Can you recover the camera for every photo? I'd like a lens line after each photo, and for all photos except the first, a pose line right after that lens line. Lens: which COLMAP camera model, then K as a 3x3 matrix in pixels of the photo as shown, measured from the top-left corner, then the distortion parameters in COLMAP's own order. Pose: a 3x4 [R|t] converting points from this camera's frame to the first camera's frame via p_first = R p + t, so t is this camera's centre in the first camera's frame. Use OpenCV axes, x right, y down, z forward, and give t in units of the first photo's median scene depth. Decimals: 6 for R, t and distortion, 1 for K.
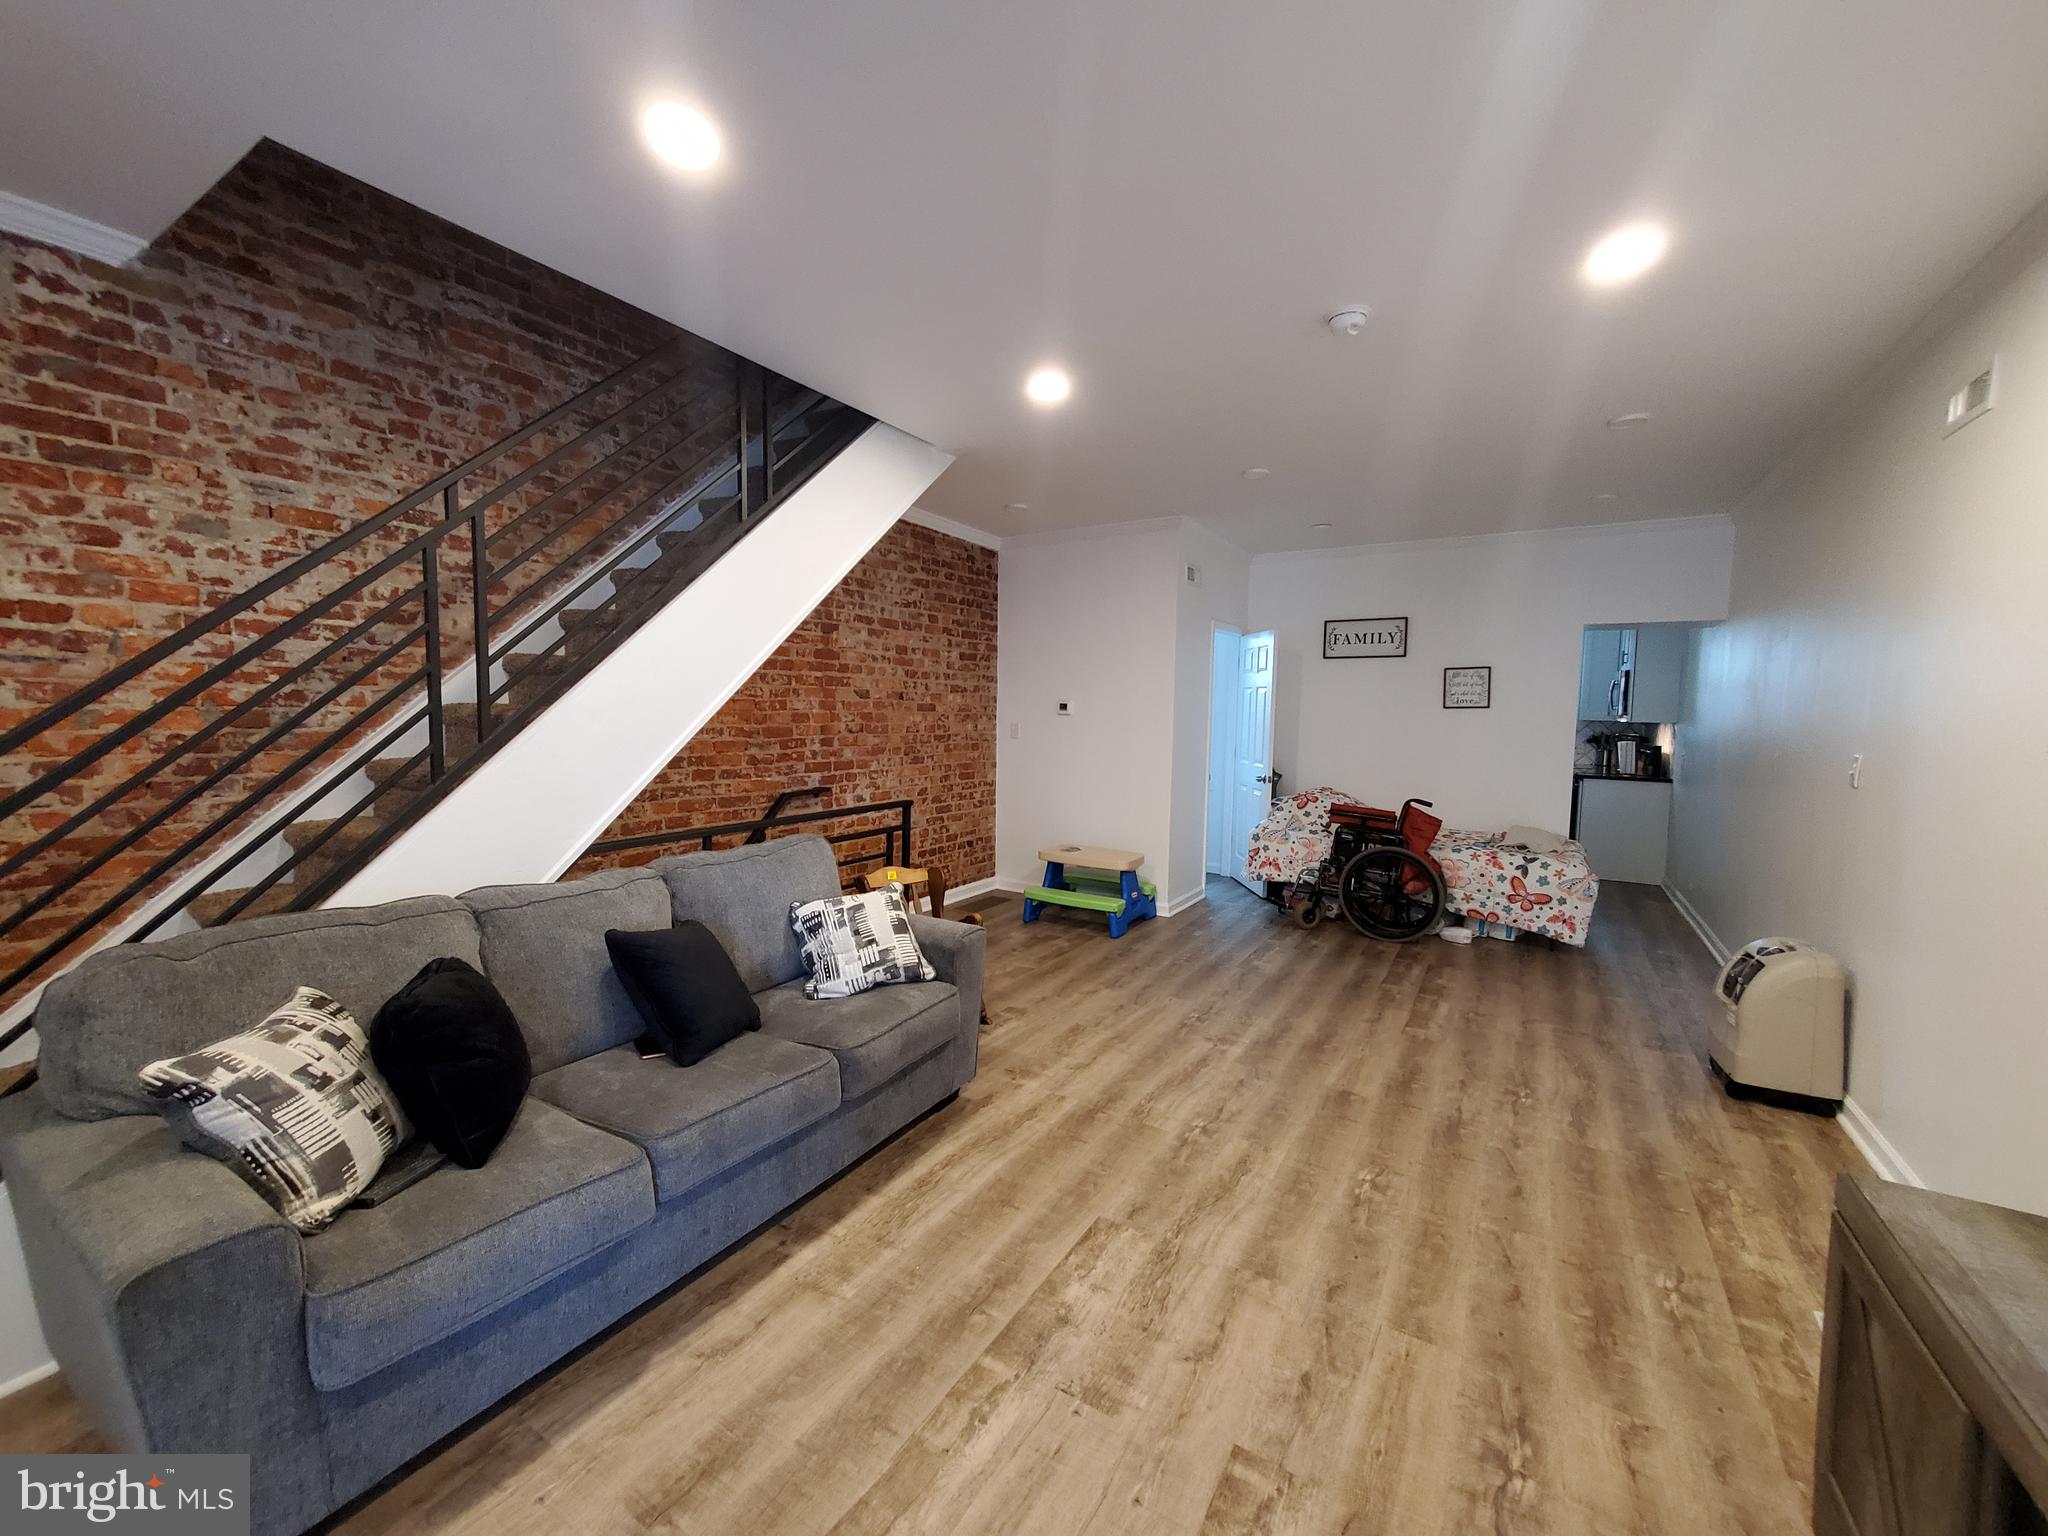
lens RADIAL K [[816.1, 0, 1024.8], [0, 816.1, 768.1], [0, 0, 1]] dist [0.008390, -0.001194]
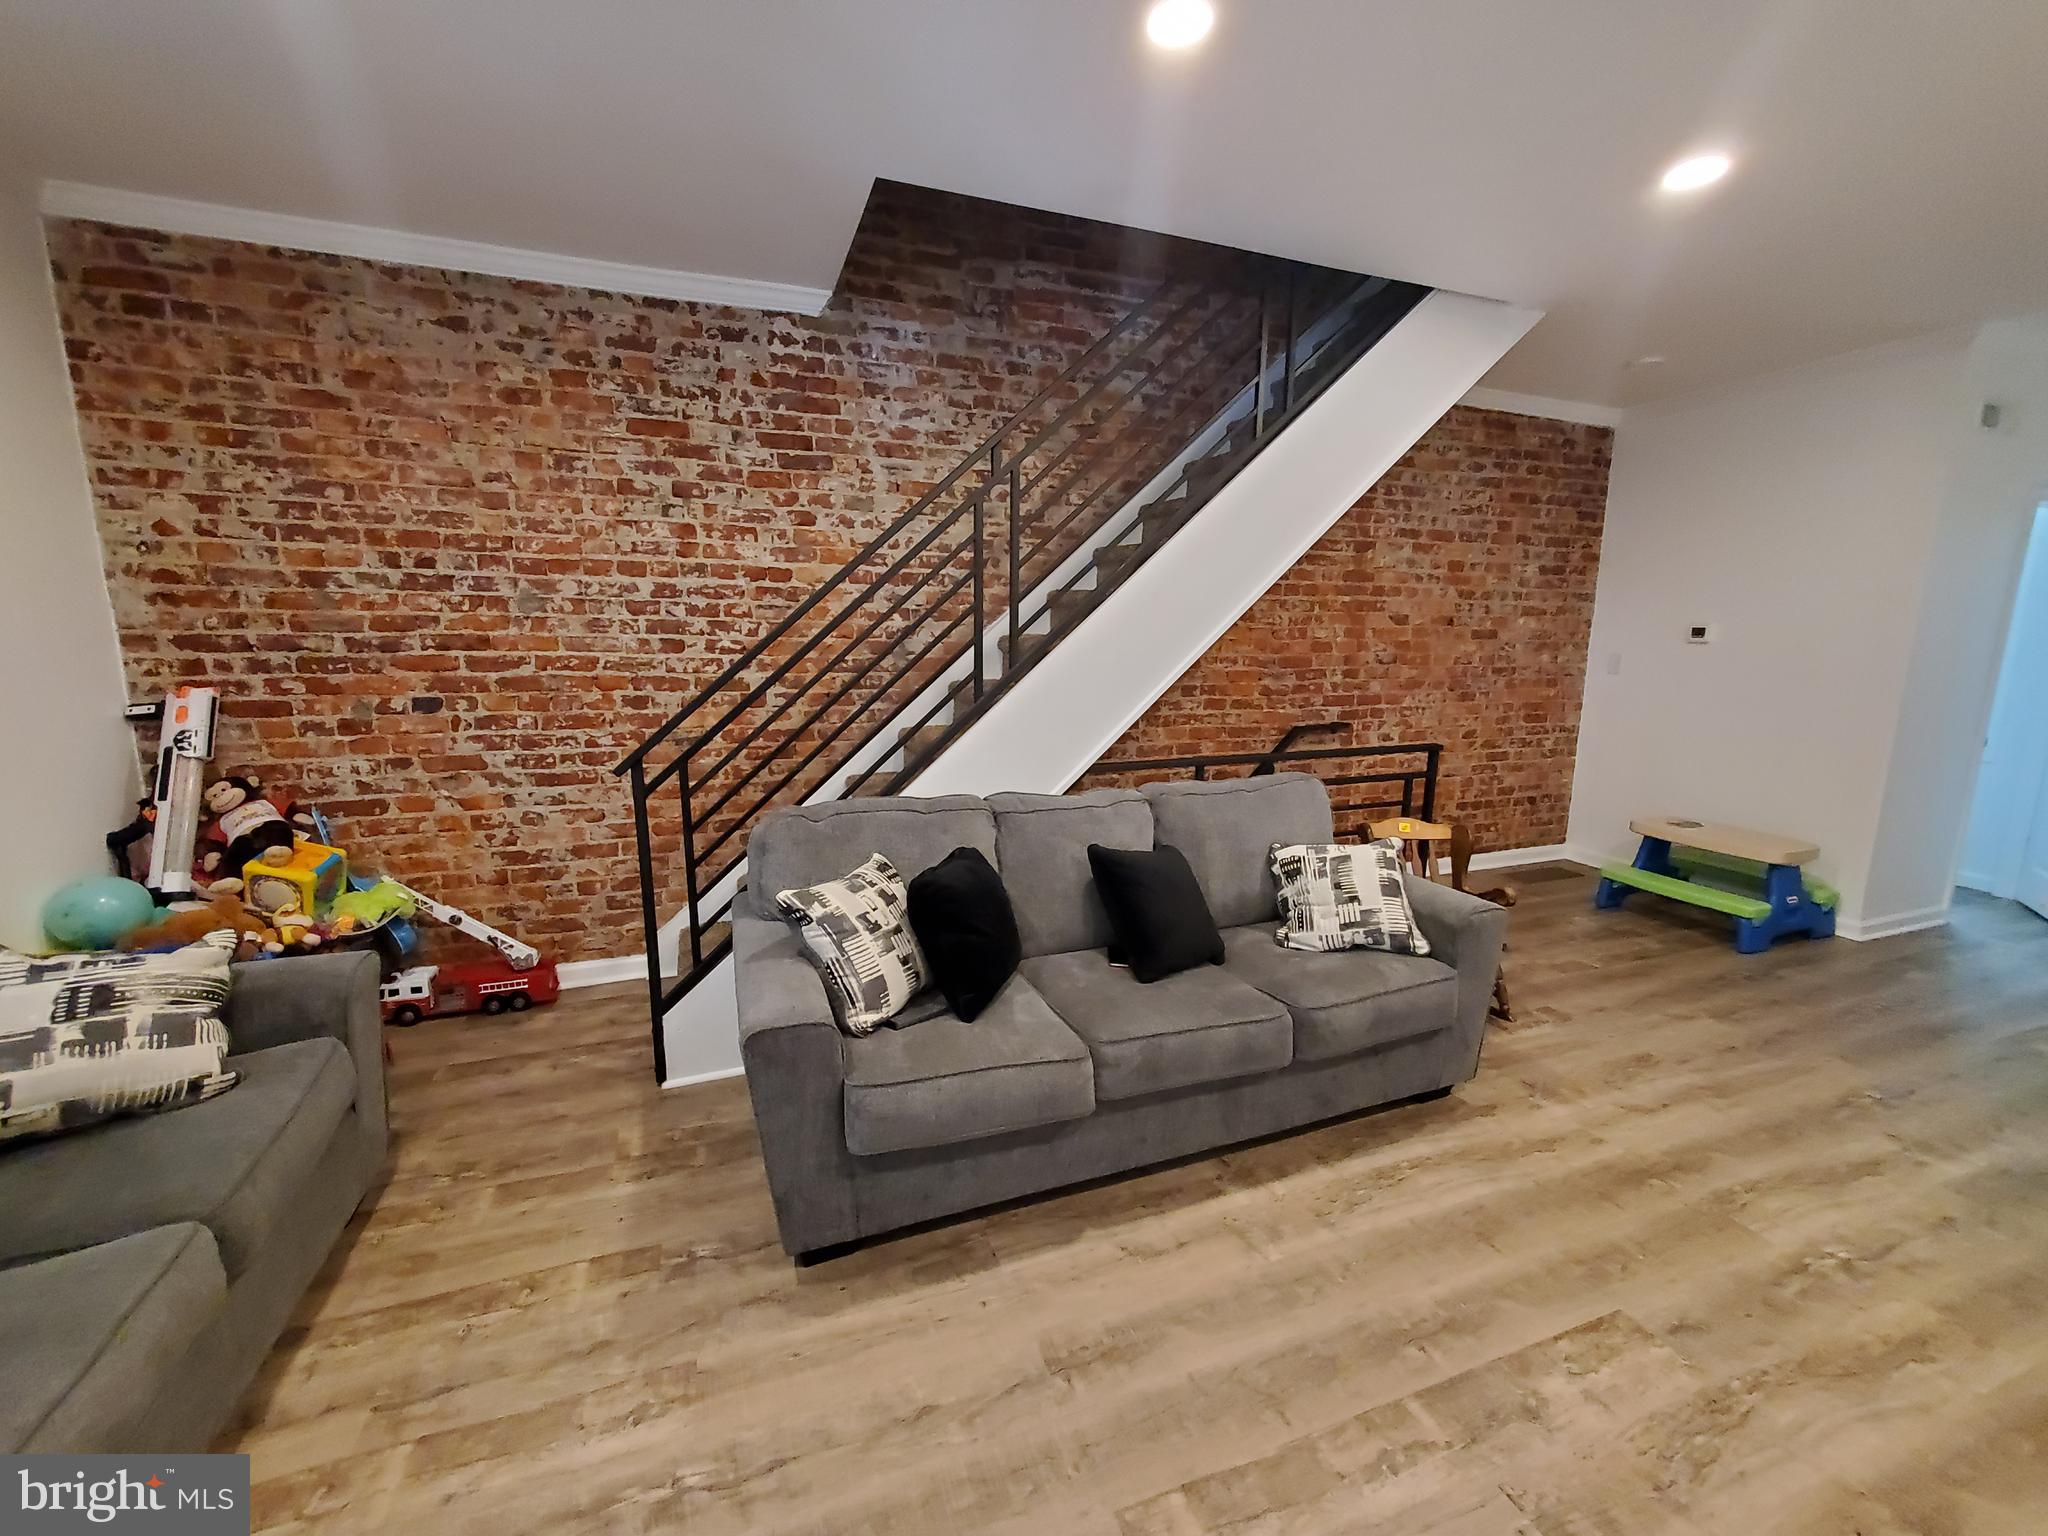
lens RADIAL K [[816.1, 0, 1020.7], [0, 816.1, 769.3], [0, 0, 1]] dist [0.008390, -0.001194]
pose [[0.788147, 0.095197, -0.608080, 0.063714], [-0.040175, 0.993816, 0.103513, -0.009634], [0.614174, -0.057154, 0.787098, 0.076476]]
